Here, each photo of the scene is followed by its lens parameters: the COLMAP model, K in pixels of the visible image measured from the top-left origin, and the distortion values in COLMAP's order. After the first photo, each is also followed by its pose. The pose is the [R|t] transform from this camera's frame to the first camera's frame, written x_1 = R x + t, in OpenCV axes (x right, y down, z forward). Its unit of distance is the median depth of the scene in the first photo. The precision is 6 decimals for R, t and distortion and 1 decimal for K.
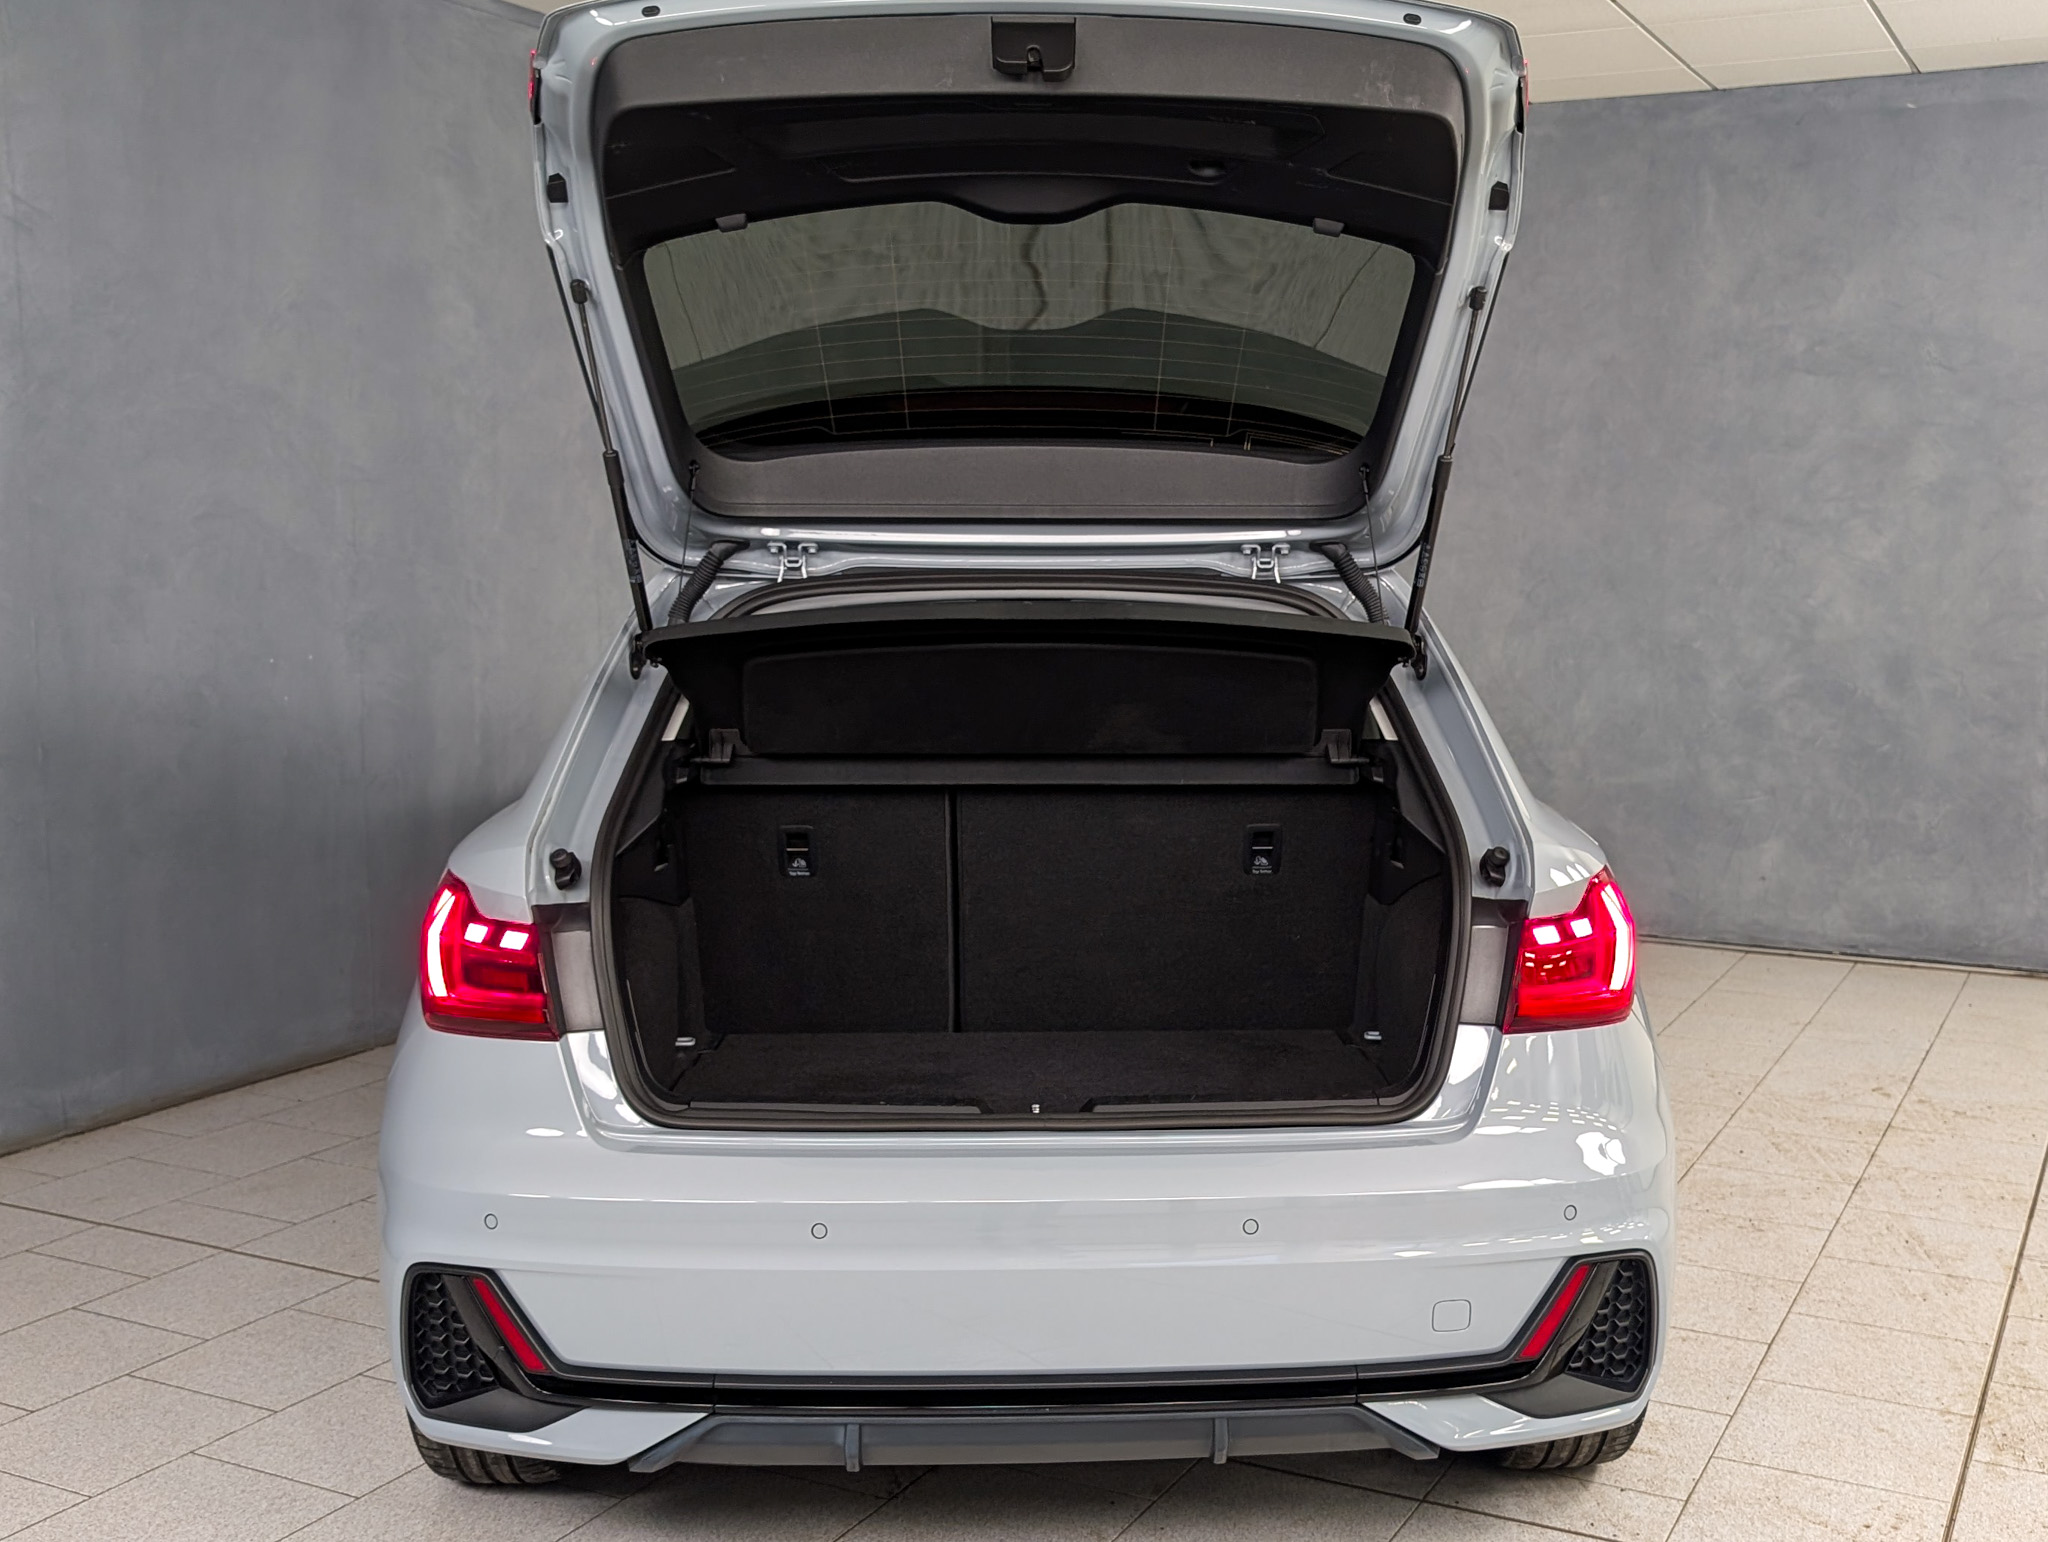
lens RADIAL K [[2145.3, 0, 1045.2], [0, 2145.3, 772.8], [0, 0, 1]] dist [-0.029755, 0.000000]
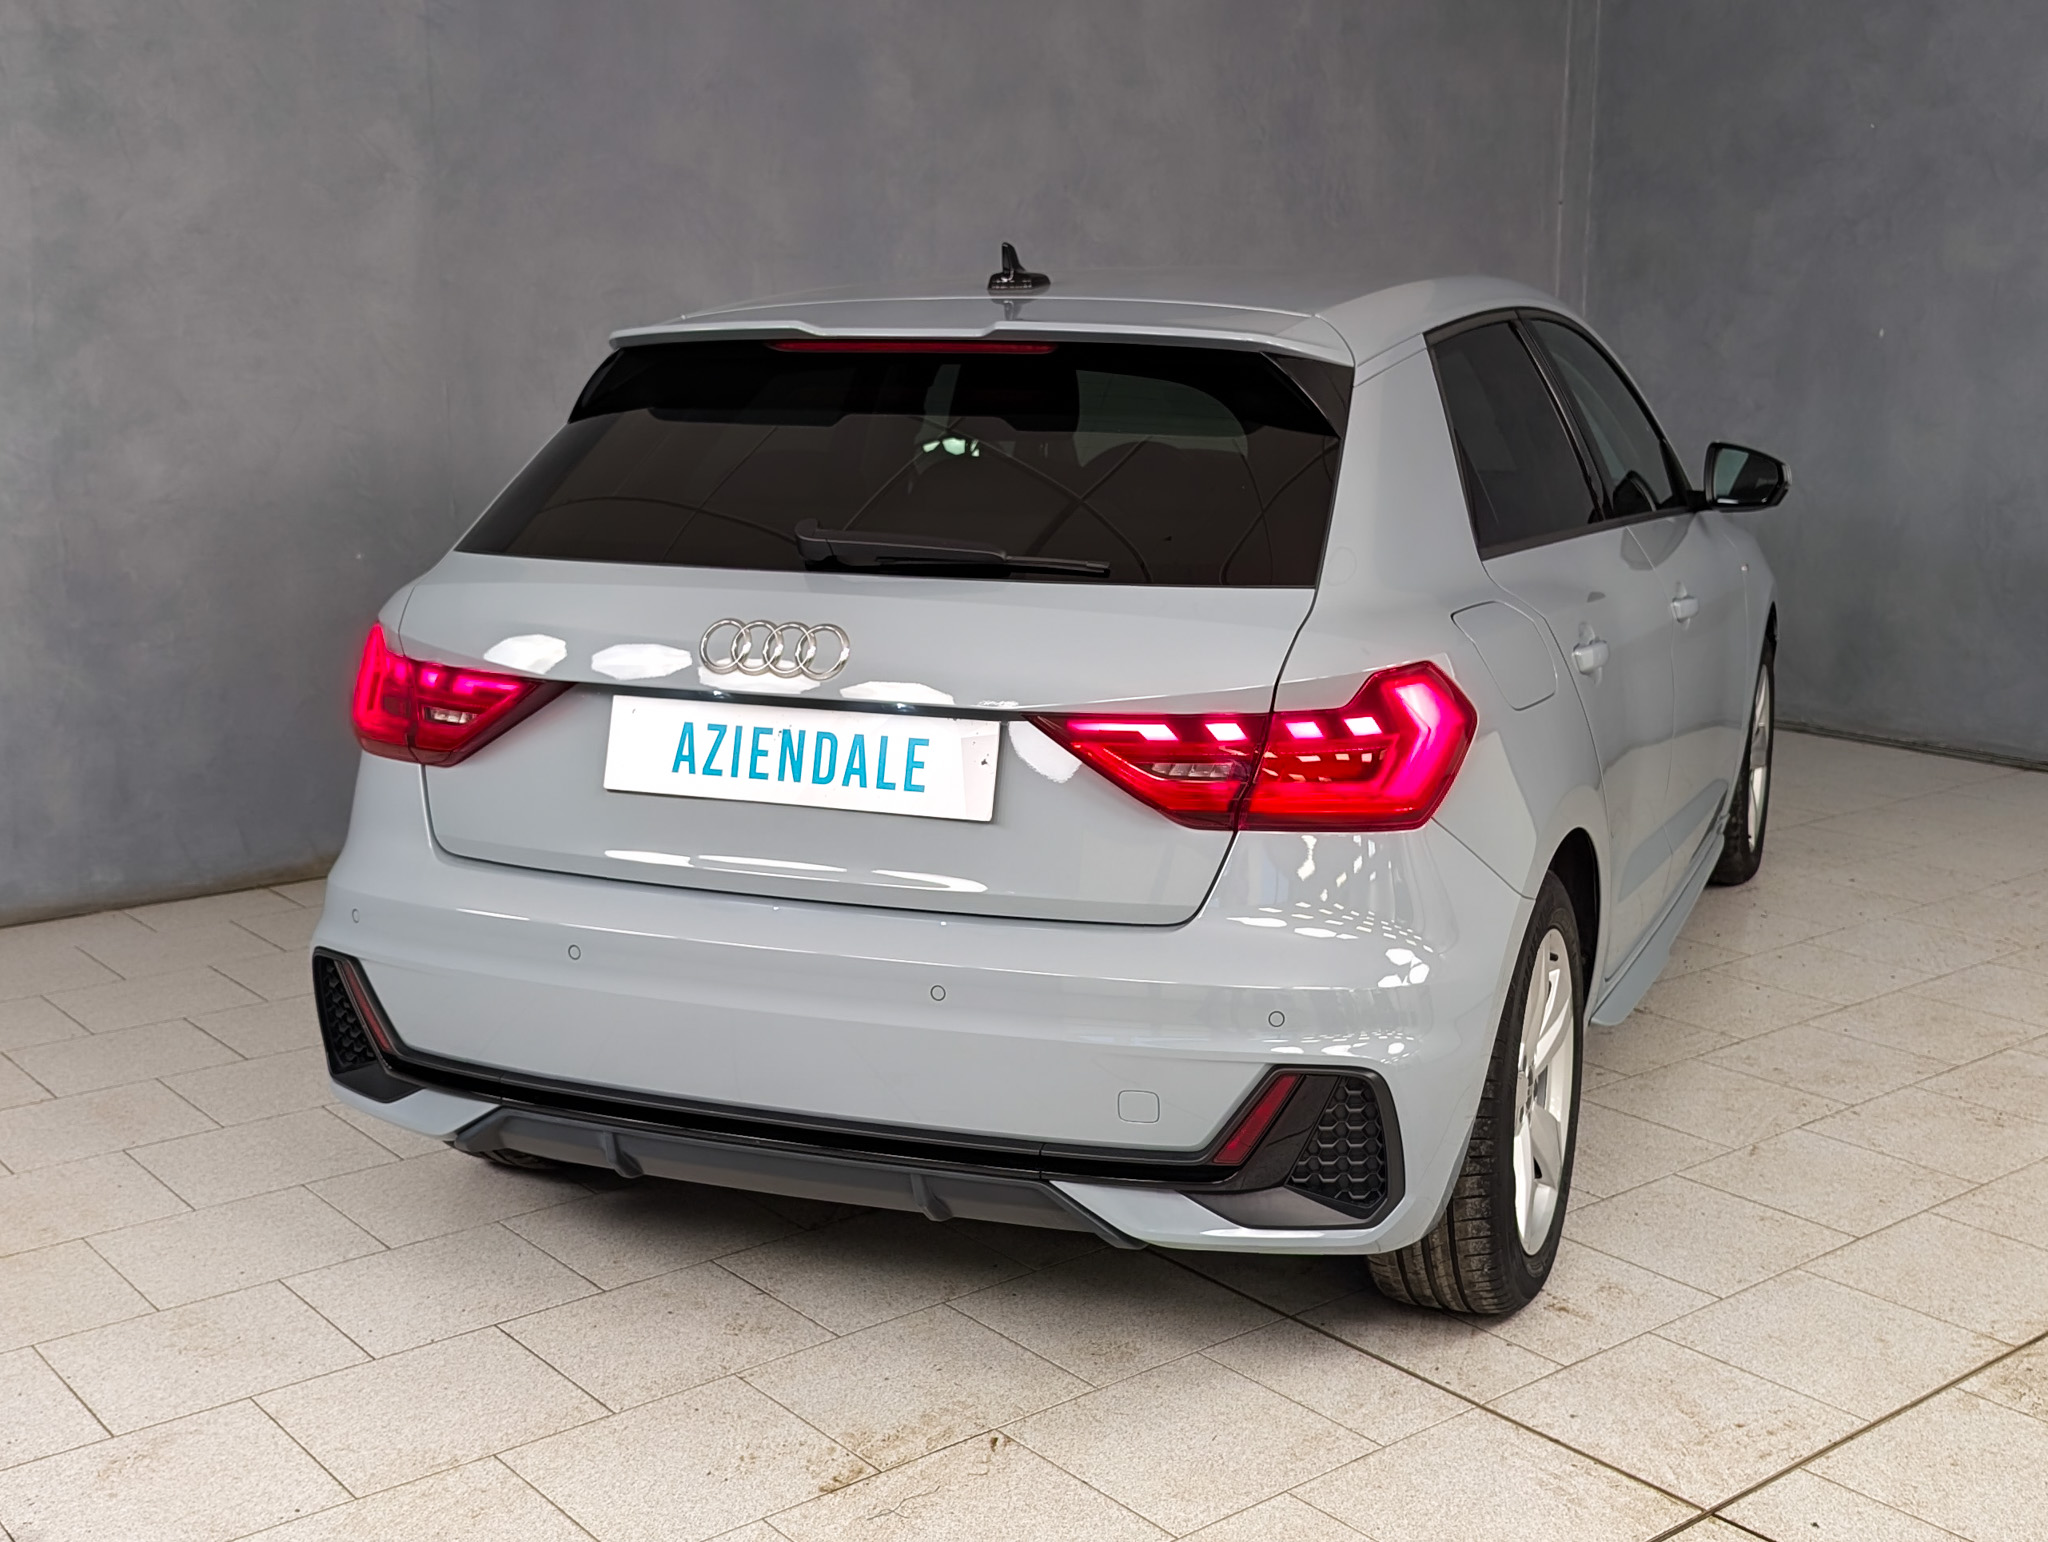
lens RADIAL K [[2287.0, 0, 1018.3], [0, 2287.0, 774.0], [0, 0, 1]] dist [-0.002062, 0.000000]
pose [[0.917844, 0.073038, -0.390165, 0.512125], [-0.037804, 0.994542, 0.097244, 0.002304], [0.395138, -0.074505, 0.915595, 0.028671]]
